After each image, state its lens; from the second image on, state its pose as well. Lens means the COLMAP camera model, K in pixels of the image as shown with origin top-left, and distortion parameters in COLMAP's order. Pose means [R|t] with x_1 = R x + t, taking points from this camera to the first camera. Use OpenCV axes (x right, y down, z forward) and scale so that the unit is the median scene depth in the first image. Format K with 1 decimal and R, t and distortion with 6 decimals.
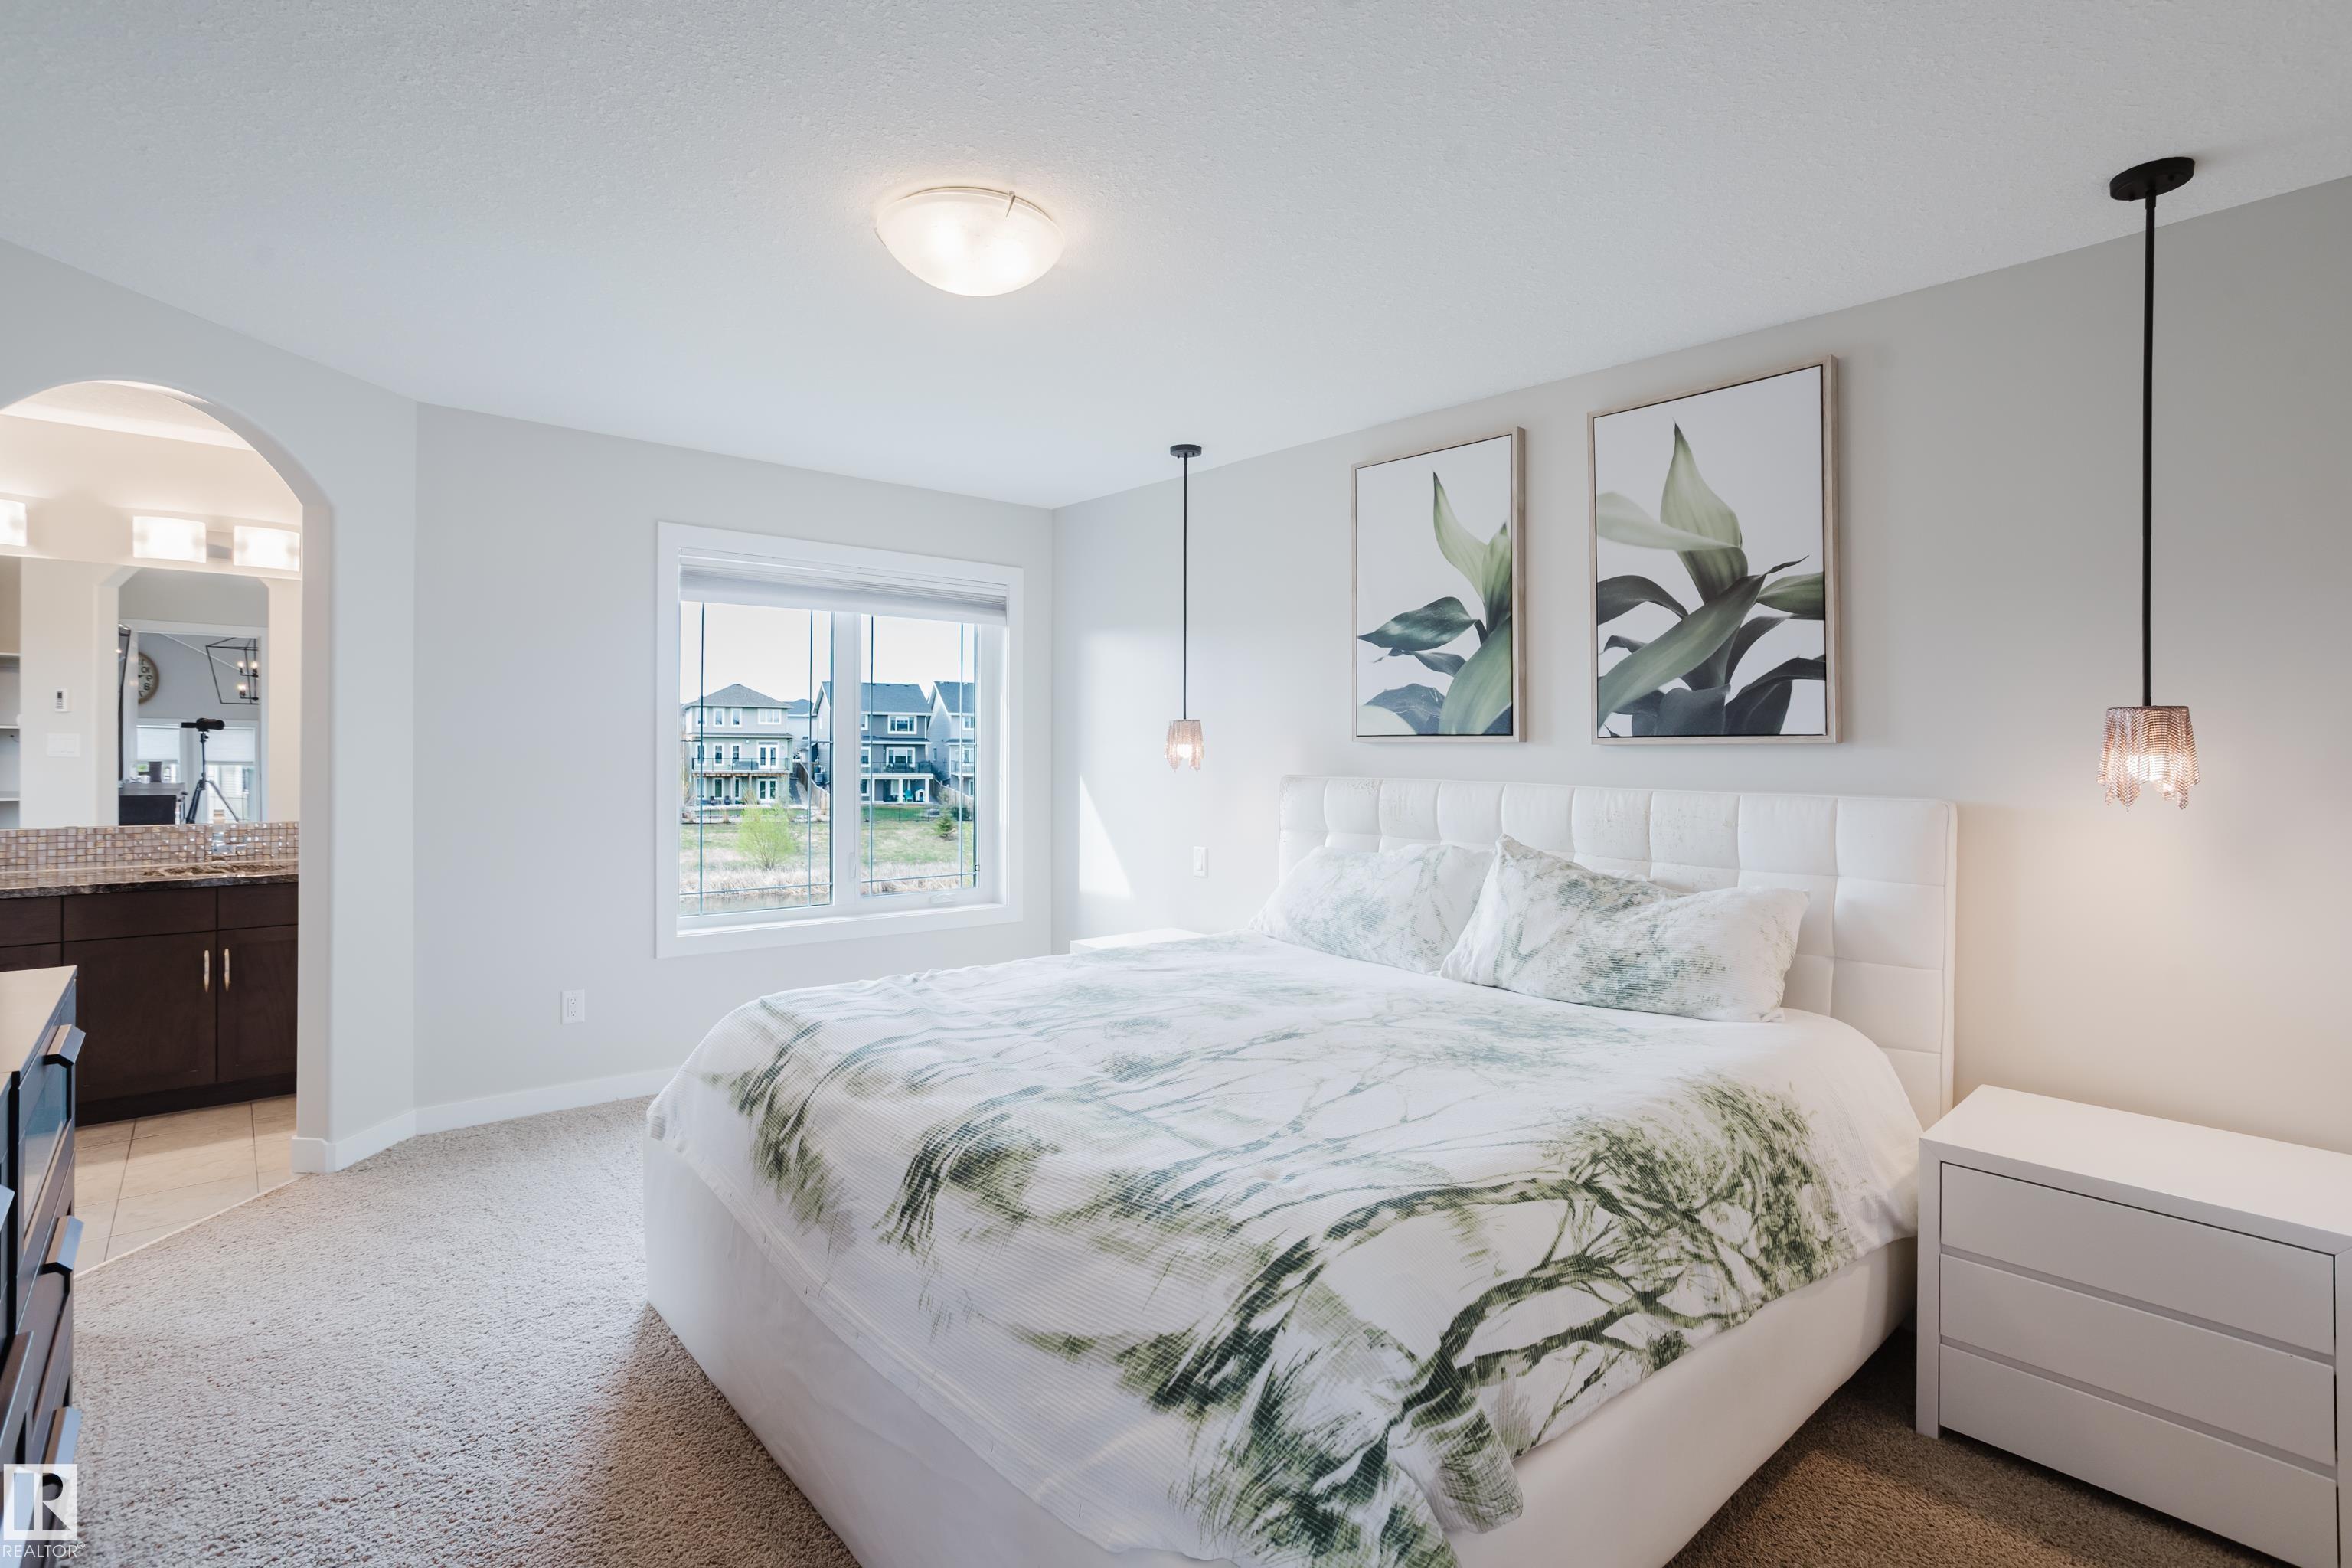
lens RADIAL K [[1130.2, 0, 1164.1], [0, 1130.2, 743.9], [0, 0, 1]] dist [-0.025758, 0.011899]
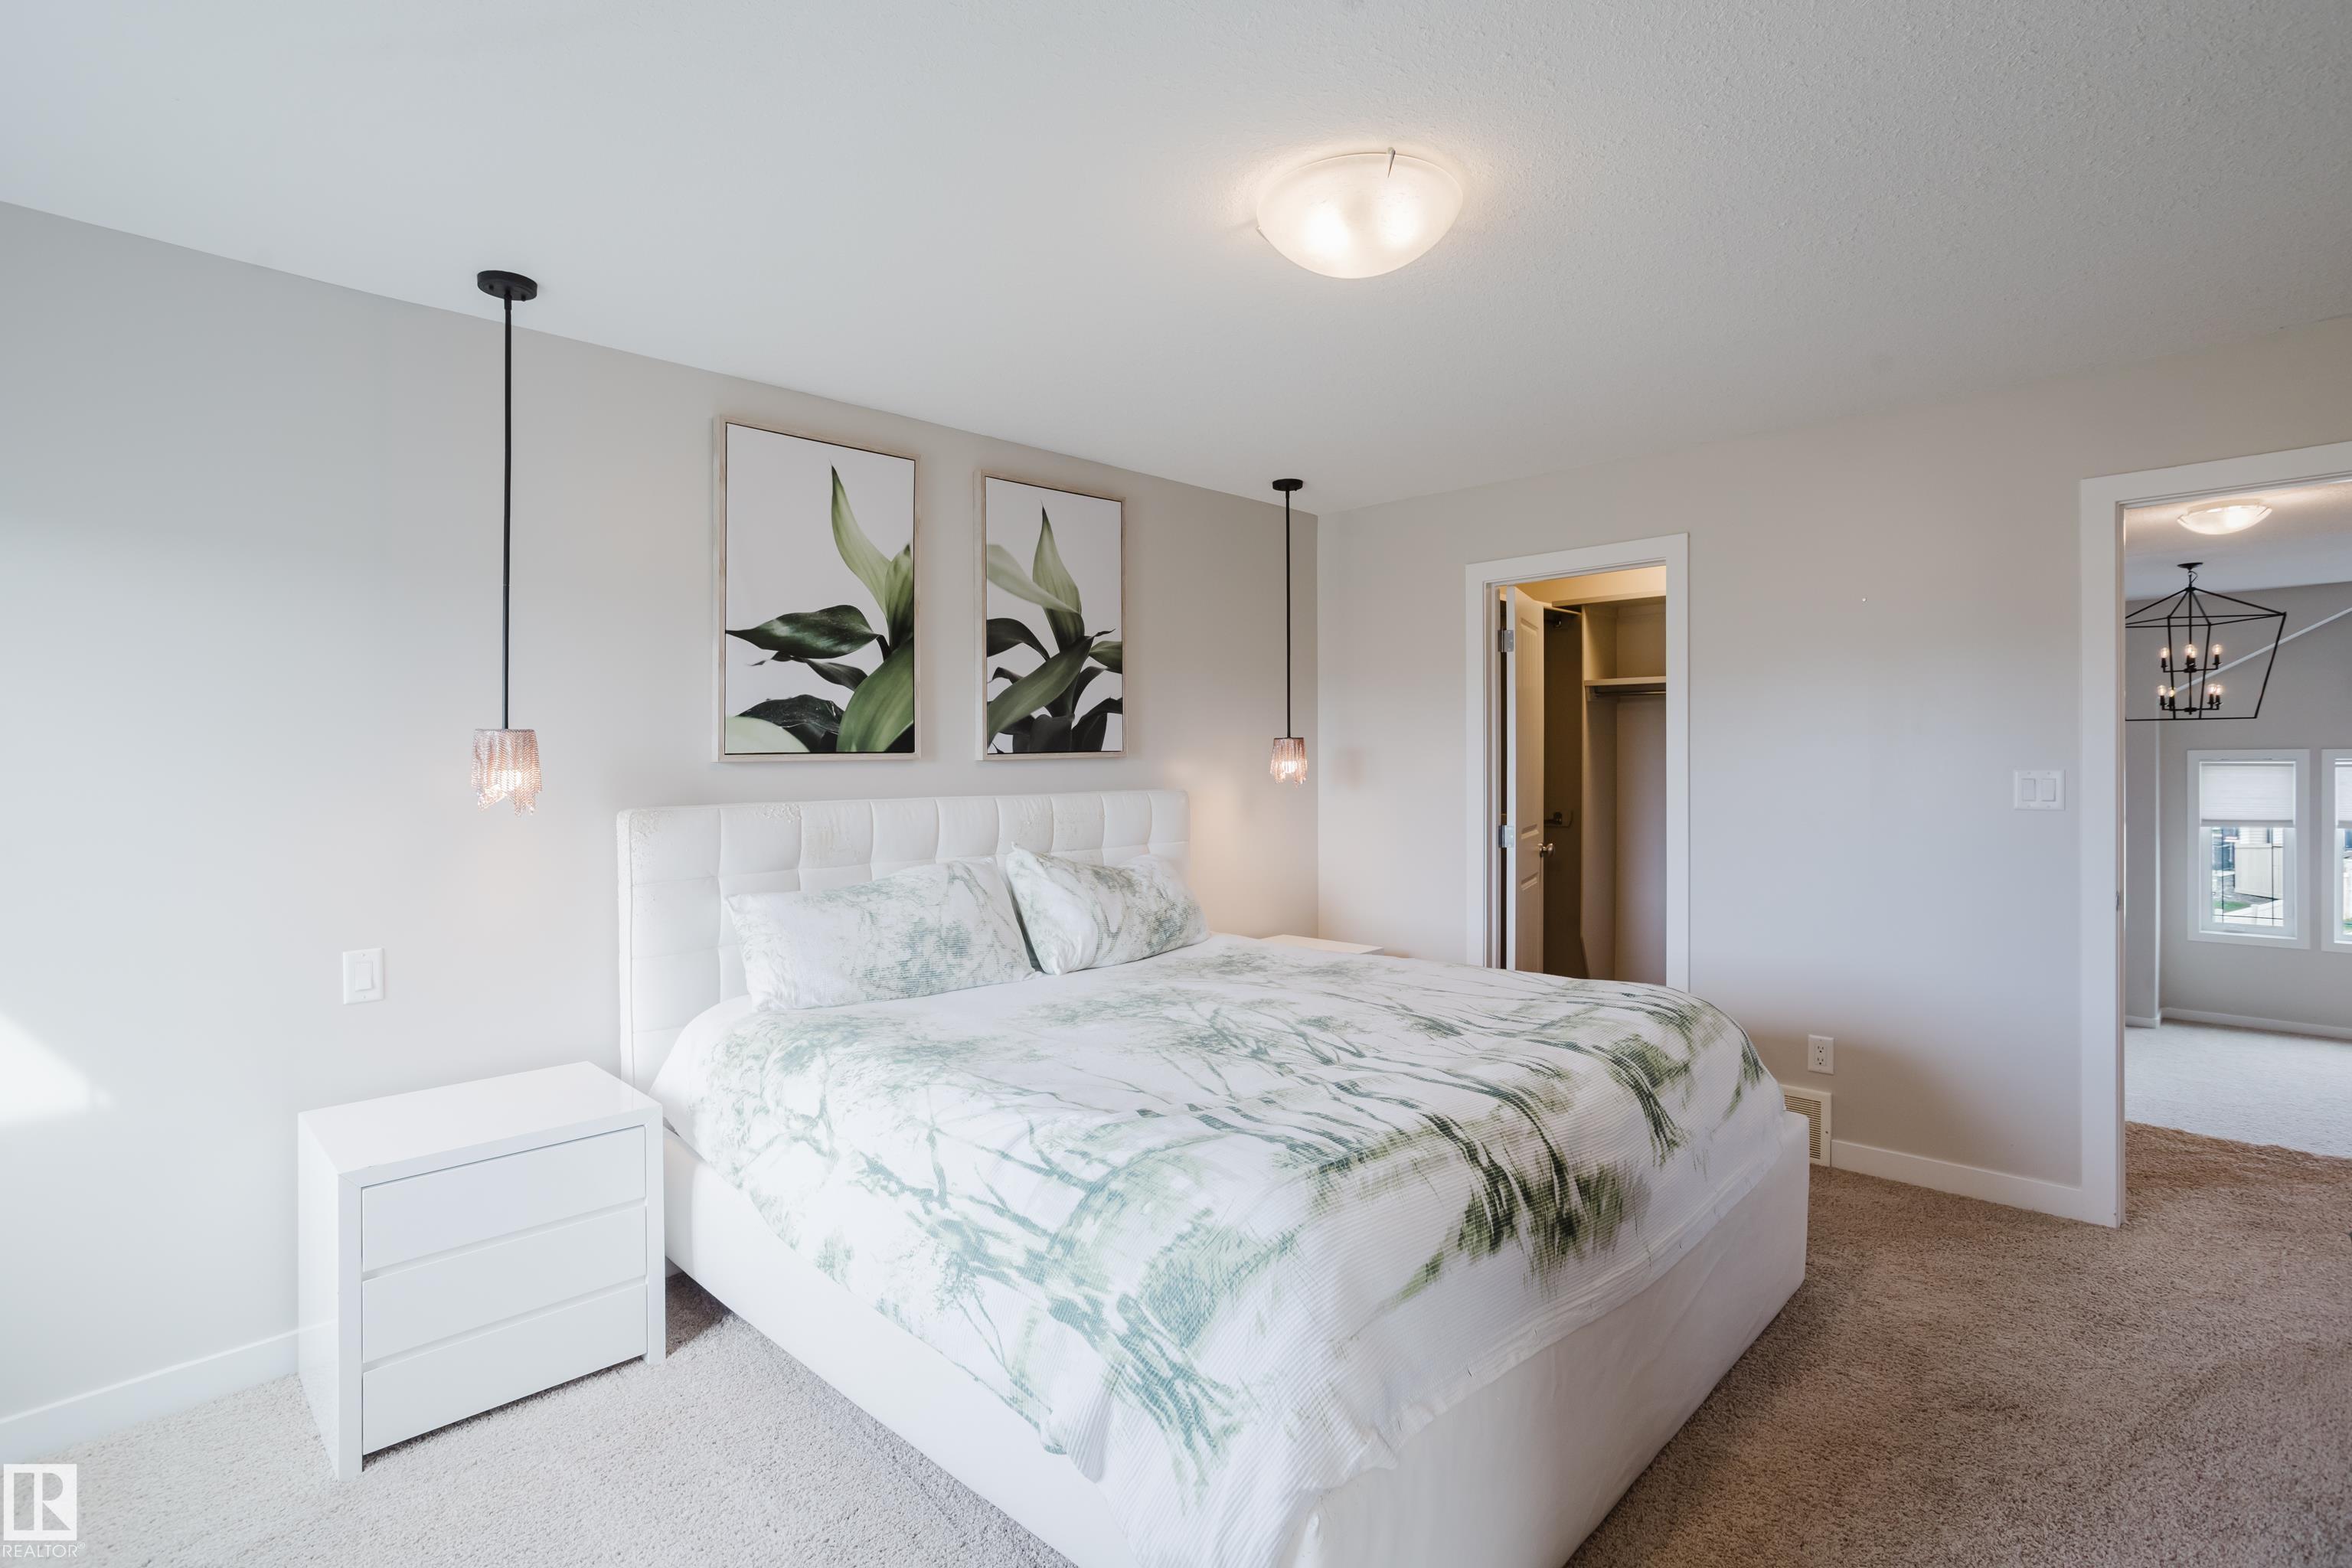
lens RADIAL K [[1130.2, 0, 1186.3], [0, 1130.2, 768.1], [0, 0, 1]] dist [-0.025758, 0.011899]
pose [[-0.073073, -0.016351, 0.997193, -0.794309], [0.011236, 0.999789, 0.017217, -0.009117], [-0.997263, 0.012463, -0.072874, 0.891601]]
